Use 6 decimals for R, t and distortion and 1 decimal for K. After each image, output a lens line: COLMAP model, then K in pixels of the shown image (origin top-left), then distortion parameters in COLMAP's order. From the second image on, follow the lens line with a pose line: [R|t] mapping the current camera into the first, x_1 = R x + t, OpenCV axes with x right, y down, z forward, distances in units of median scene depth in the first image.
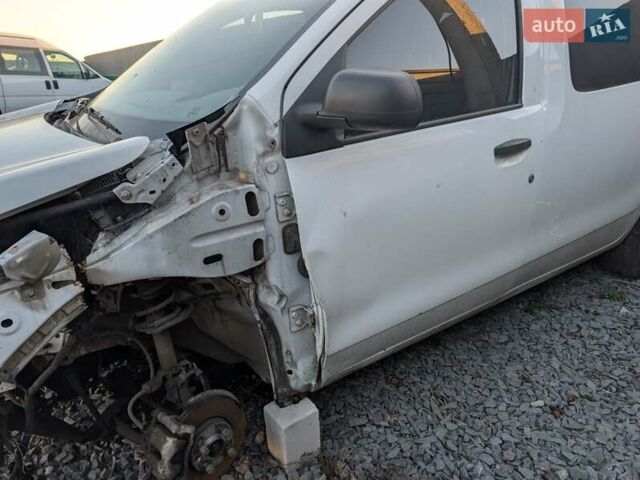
lens RADIAL K [[462.5, 0, 320.8], [0, 462.5, 237.6], [0, 0, 1]] dist [0.007857, -0.003825]
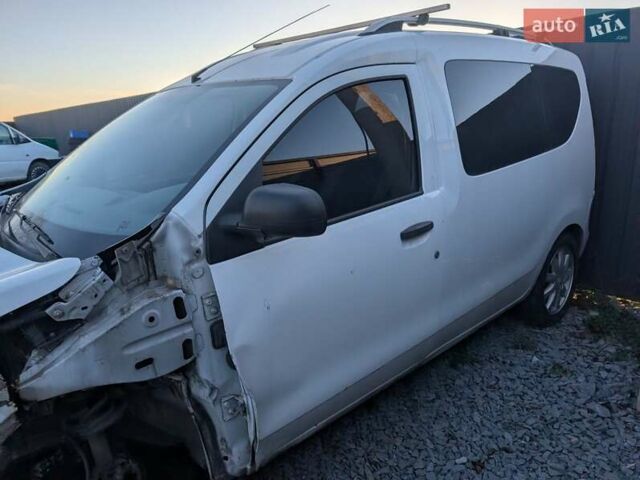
lens RADIAL K [[463.2, 0, 316.2], [0, 463.2, 237.9], [0, 0, 1]] dist [0.003317, -0.001368]
pose [[0.992696, -0.050445, 0.109592, 0.043672], [0.060952, 0.993634, -0.094744, -0.085787], [-0.104115, 0.100732, 0.989451, -0.099249]]
